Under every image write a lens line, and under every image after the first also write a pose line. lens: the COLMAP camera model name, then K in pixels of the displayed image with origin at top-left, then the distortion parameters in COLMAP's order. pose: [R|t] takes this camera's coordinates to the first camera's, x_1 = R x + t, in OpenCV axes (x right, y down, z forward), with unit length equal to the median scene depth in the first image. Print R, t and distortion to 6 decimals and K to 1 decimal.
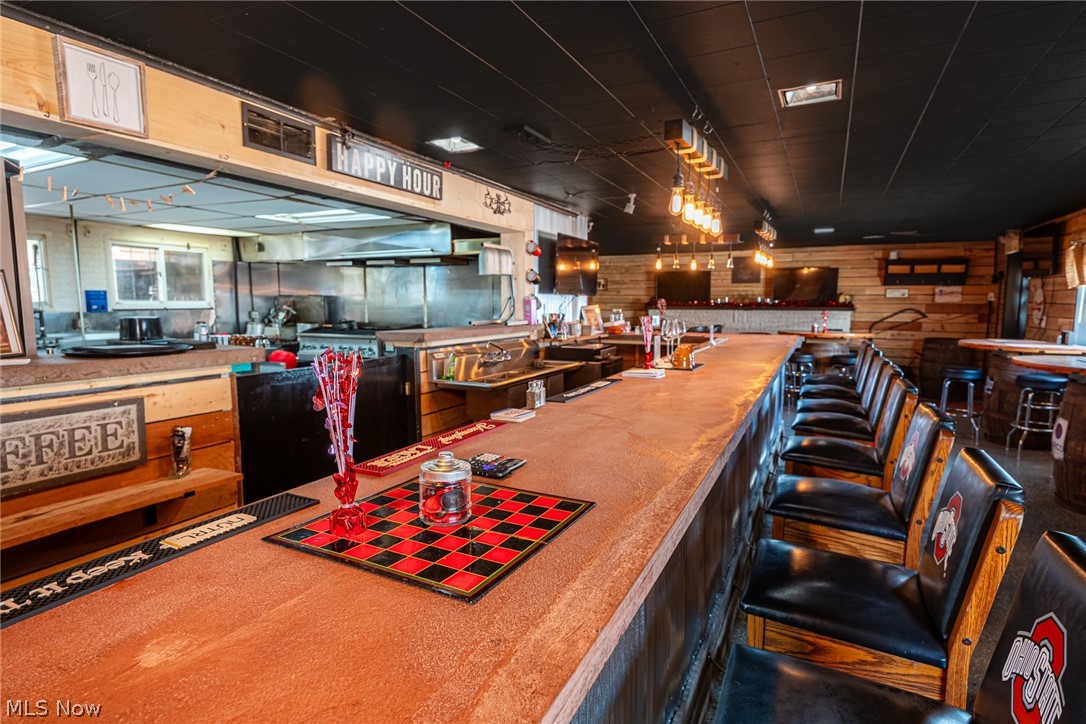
lens RADIAL K [[570.5, 0, 543.9], [0, 570.5, 365.4], [0, 0, 1]] dist [-0.009706, 0.002594]
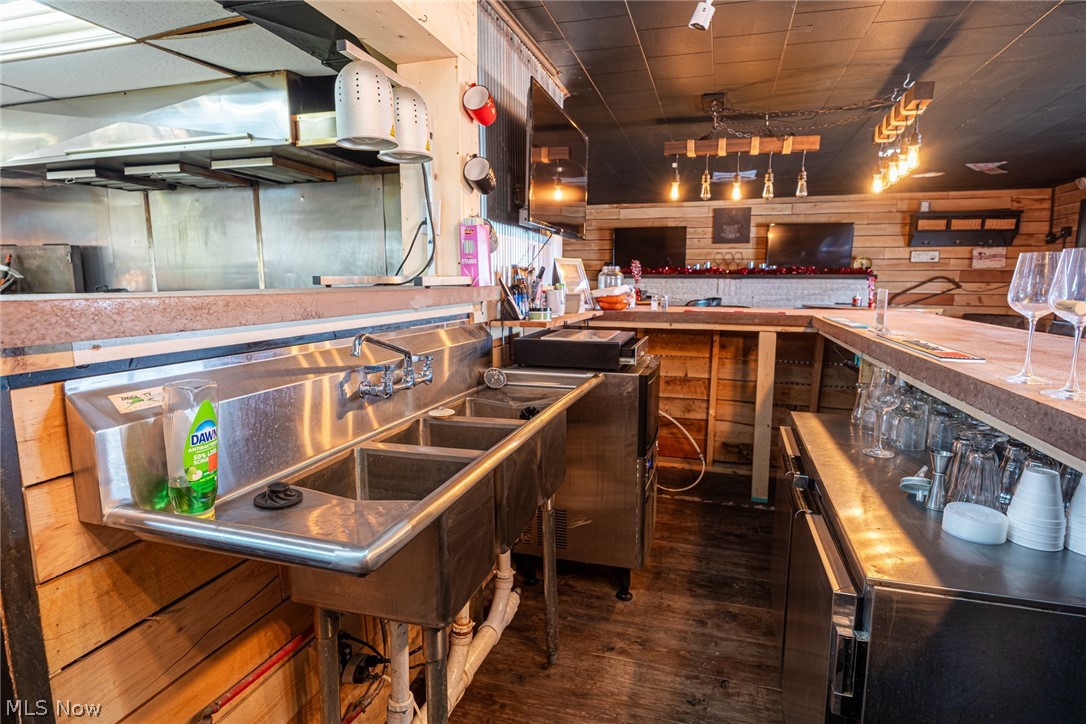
lens RADIAL K [[570.5, 0, 540.8], [0, 570.5, 362.3], [0, 0, 1]] dist [-0.009706, 0.002594]
pose [[0.986527, -0.020496, 0.162311, -0.033551], [0.015352, 0.999341, 0.032880, -0.022091], [-0.162878, -0.029945, 0.986192, 0.432073]]
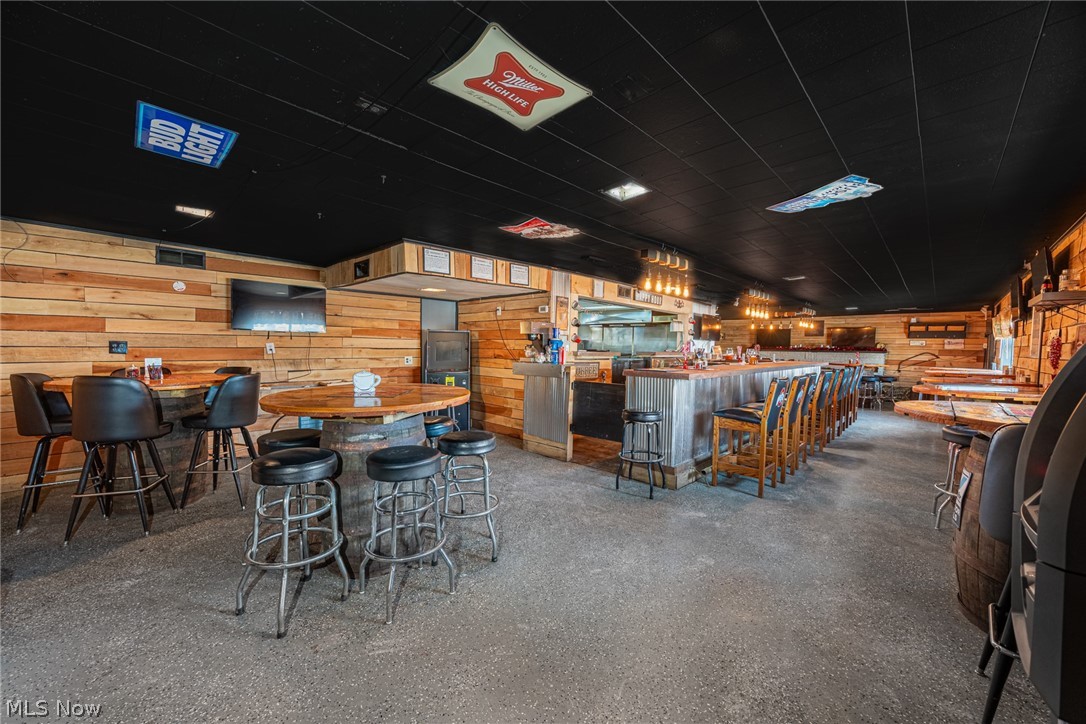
lens RADIAL K [[426.1, 0, 538.3], [0, 426.1, 364.0], [0, 0, 1]] dist [0.001577, 0.000431]
pose [[0.954692, 0.028406, -0.296238, -0.074466], [-0.050771, 0.996387, -0.068079, 0.098289], [0.293234, 0.080035, 0.952685, -0.659679]]
